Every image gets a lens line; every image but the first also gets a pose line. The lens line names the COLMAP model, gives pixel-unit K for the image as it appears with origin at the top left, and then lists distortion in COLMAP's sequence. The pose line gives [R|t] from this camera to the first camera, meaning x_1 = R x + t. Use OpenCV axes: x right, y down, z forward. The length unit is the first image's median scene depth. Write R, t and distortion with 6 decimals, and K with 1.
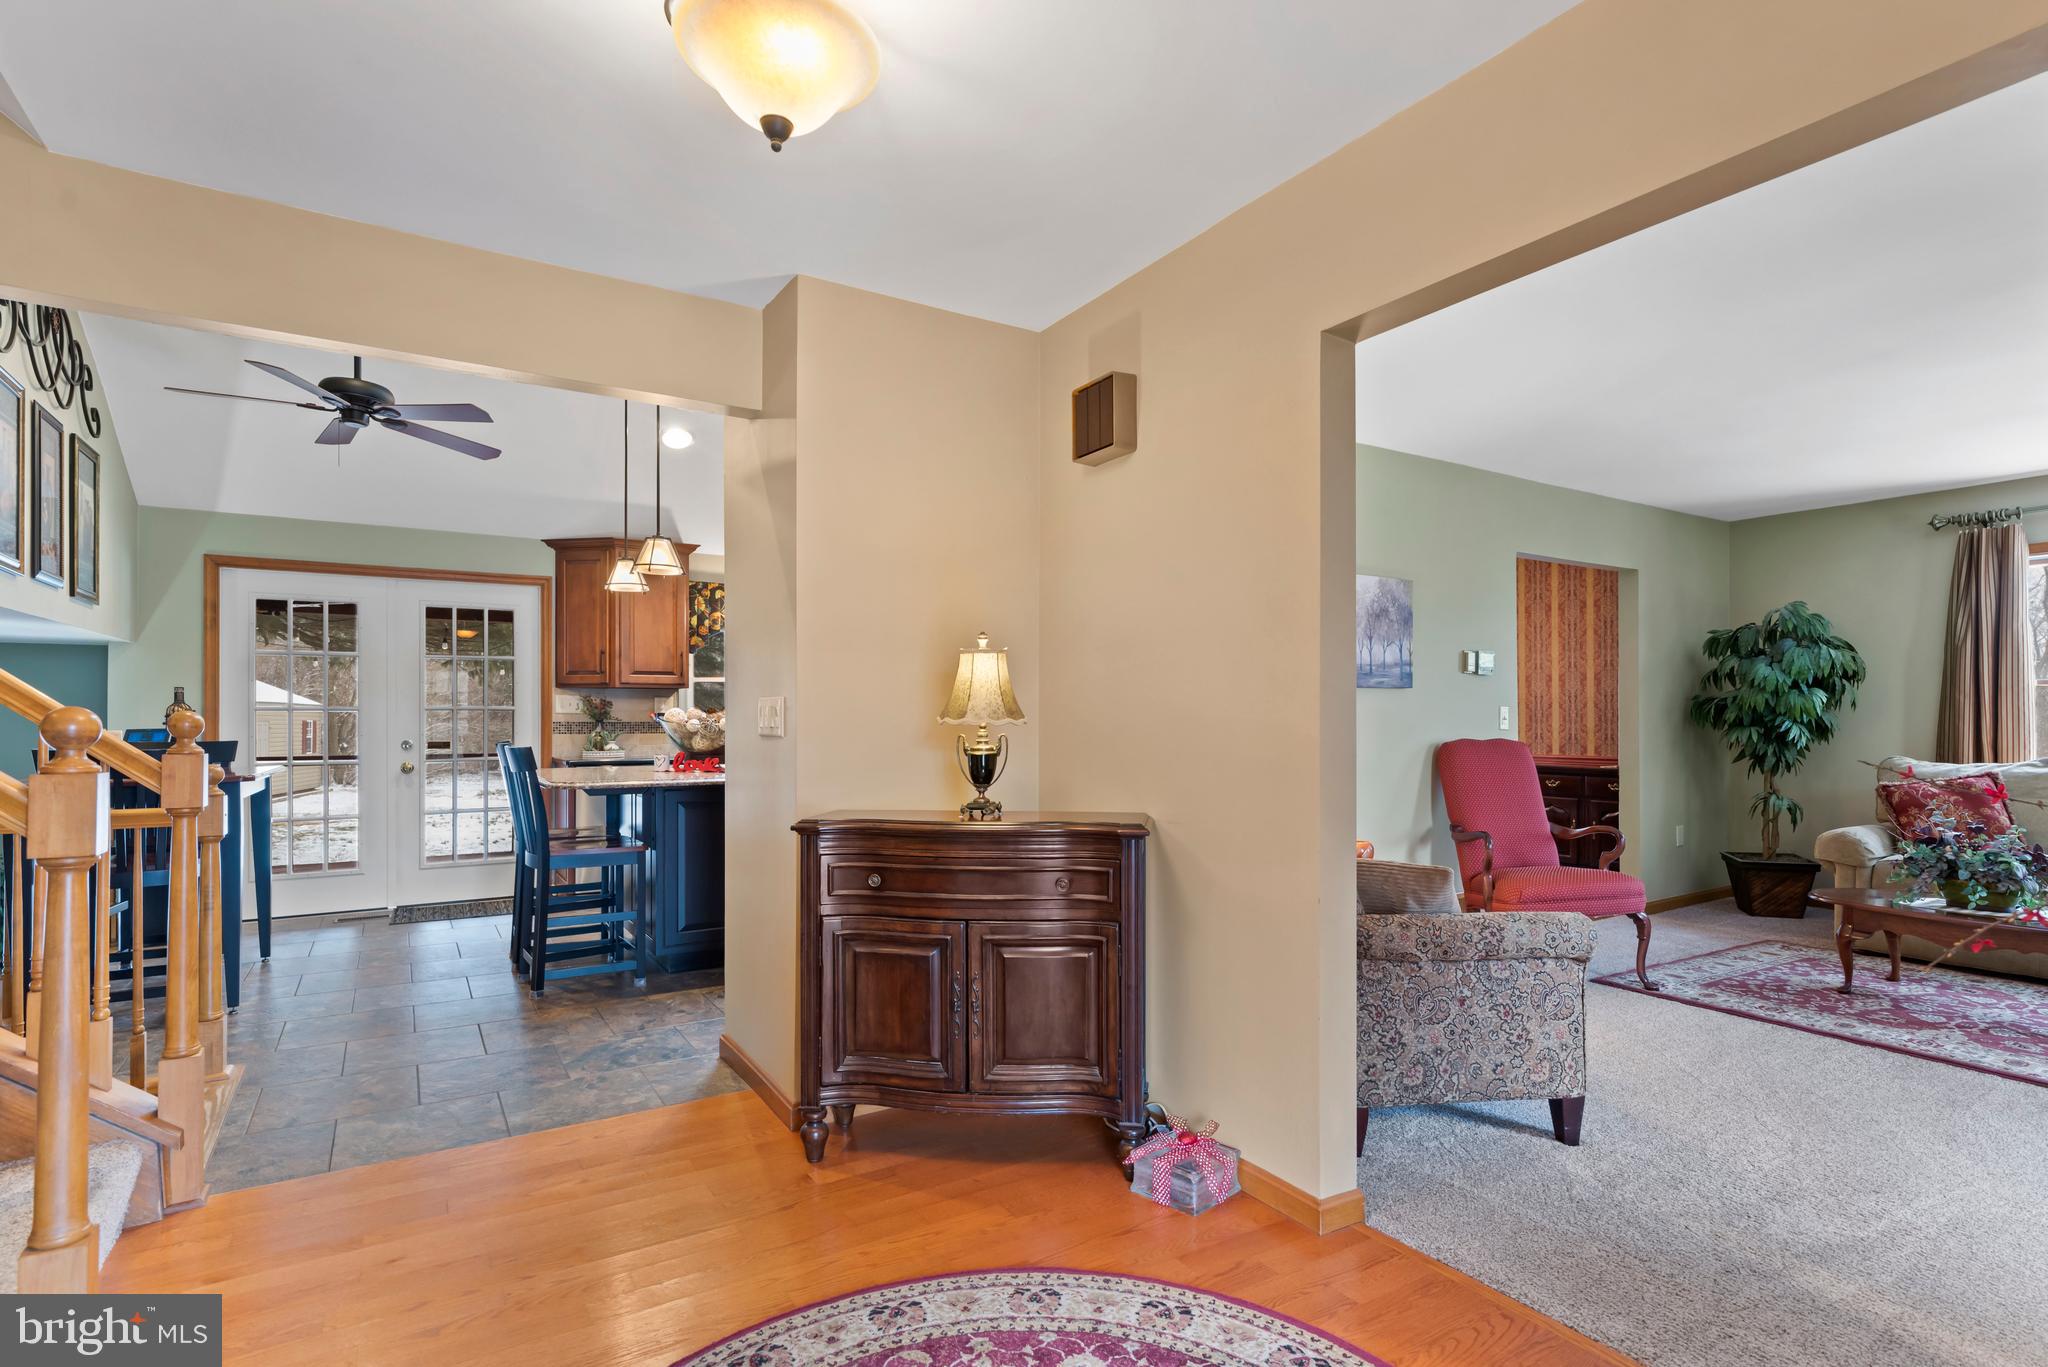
lens RADIAL K [[1005.6, 0, 1061.0], [0, 1005.6, 712.9], [0, 0, 1]] dist [0.002008, 0.001110]
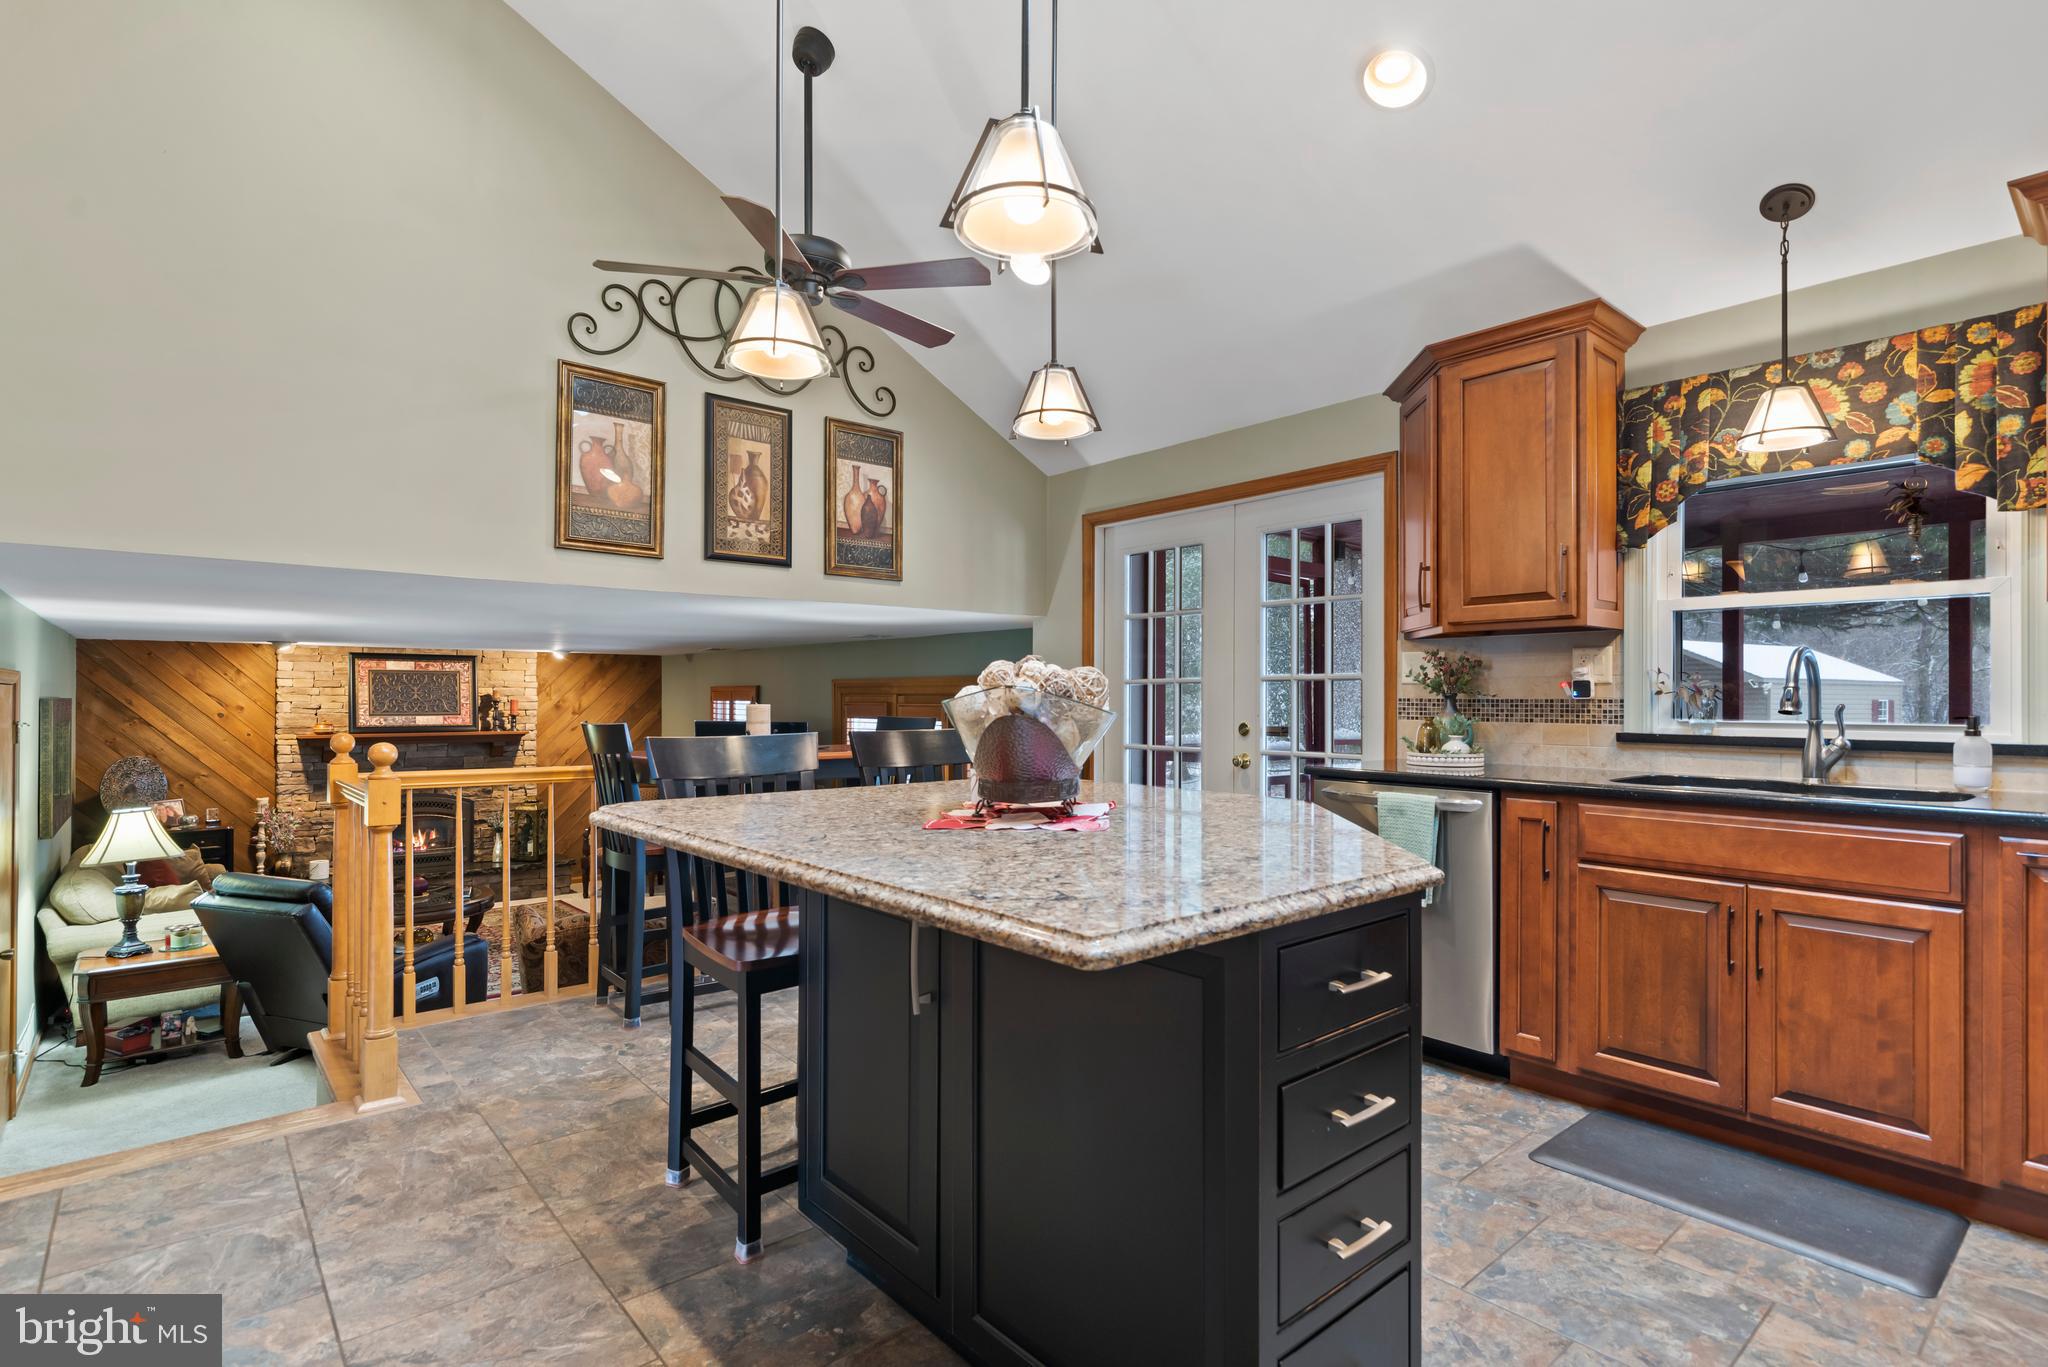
lens RADIAL K [[998.0, 0, 1043.4], [0, 998.0, 694.4], [0, 0, 1]] dist [-0.001006, 0.000855]
pose [[0.132835, -0.001998, -0.991136, 0.045173], [0.004505, 0.999989, -0.001412, 0.006692], [0.991128, -0.004278, 0.132843, 0.766311]]
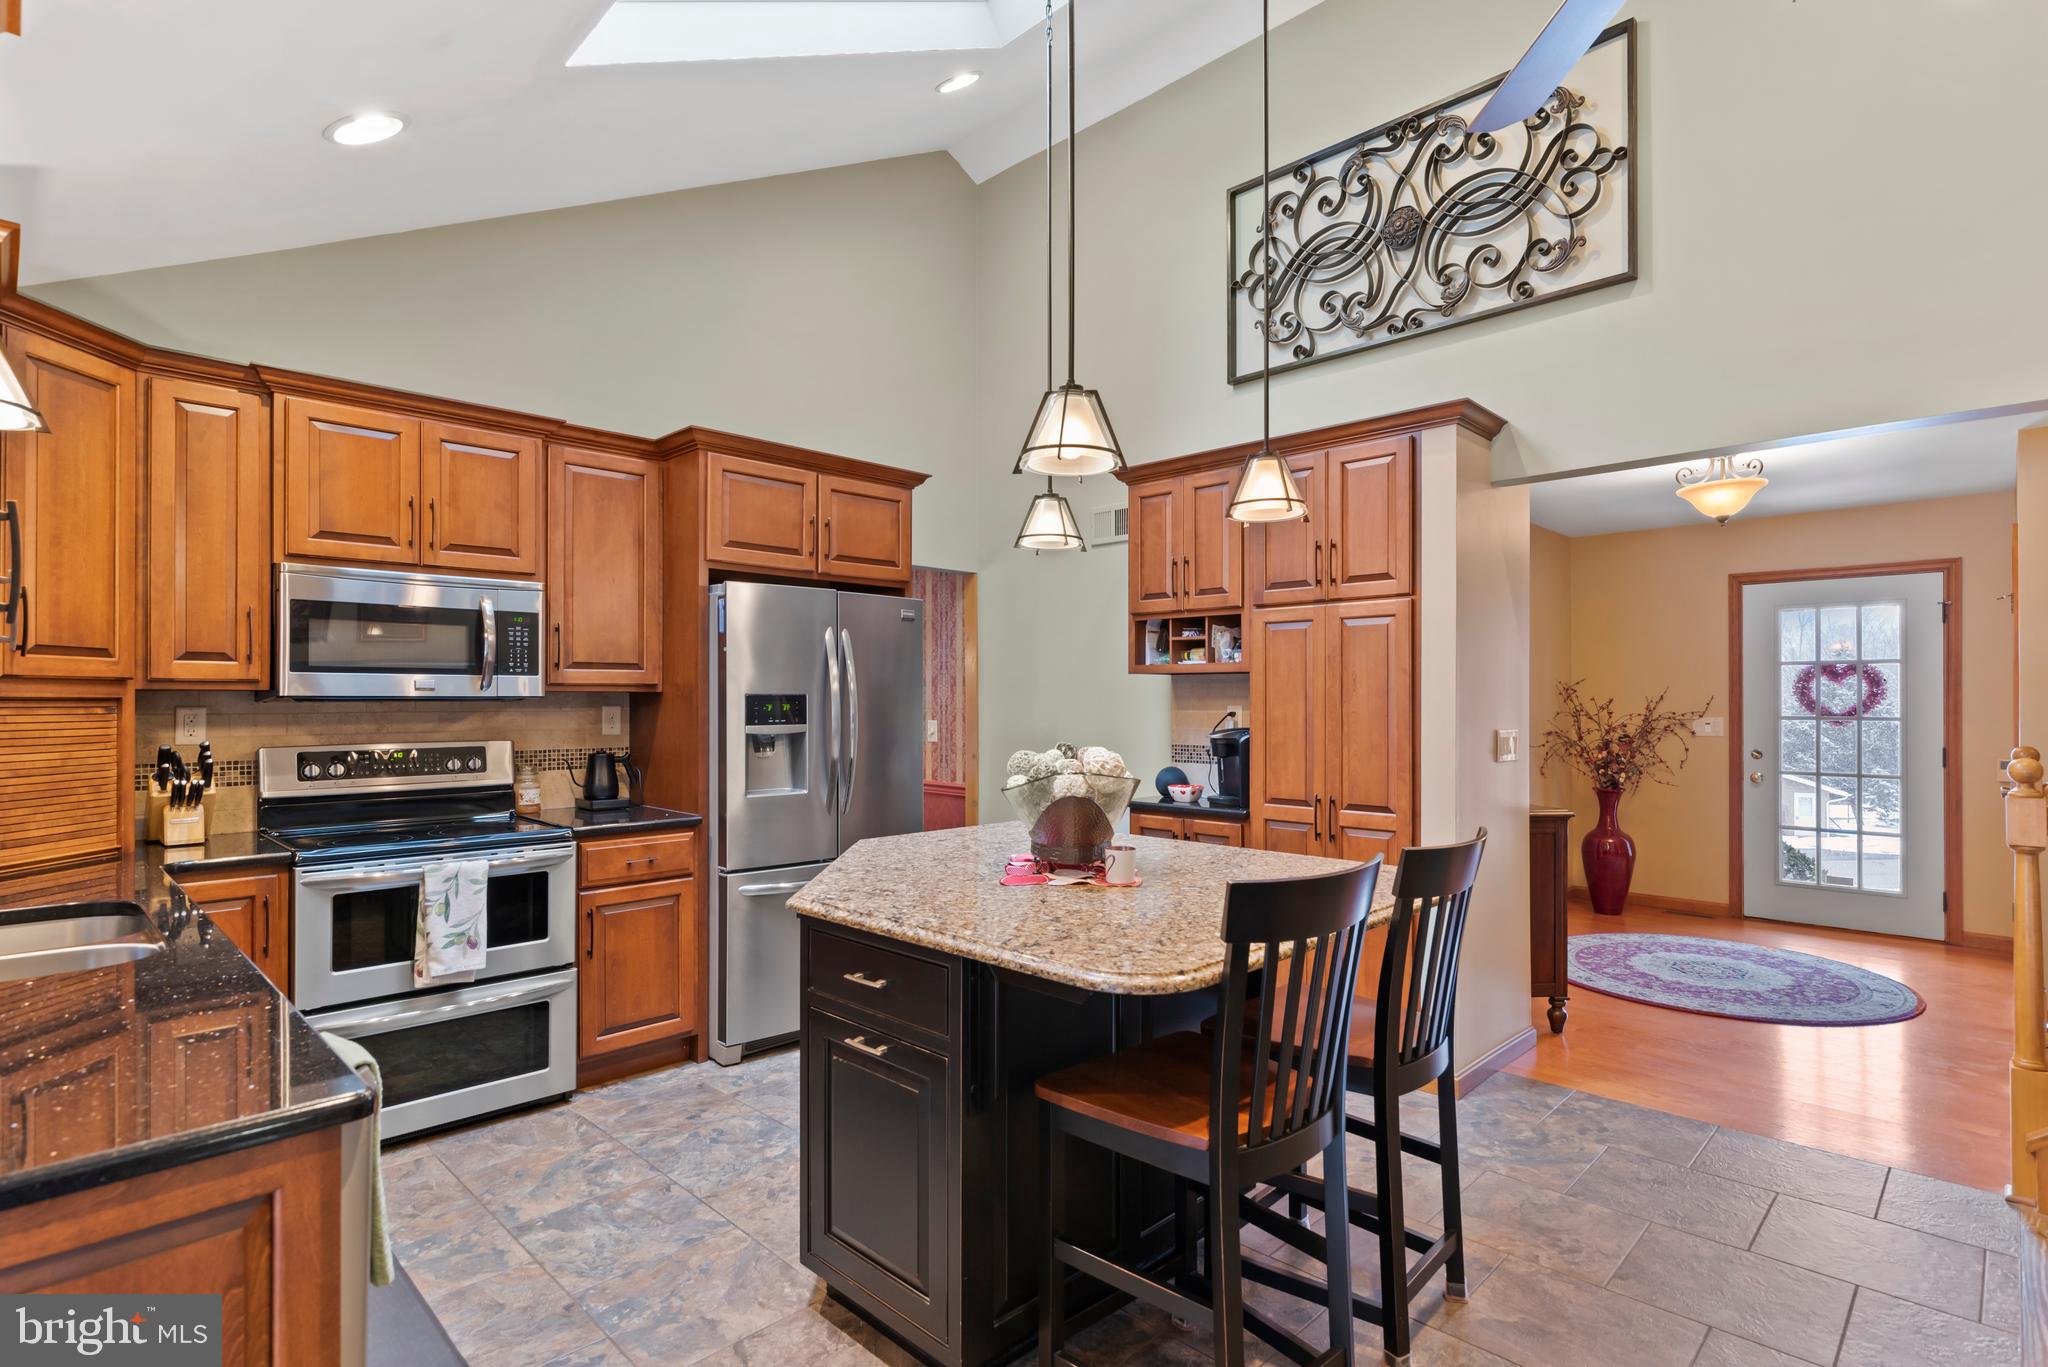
lens RADIAL K [[1006.9, 0, 1031.1], [0, 1006.9, 690.9], [0, 0, 1]] dist [-0.000438, -0.000444]
pose [[-0.208337, 0.004898, 0.978045, -0.673841], [-0.000910, 0.999986, -0.005202, -0.023040], [-0.978057, -0.001974, -0.208329, 0.905845]]
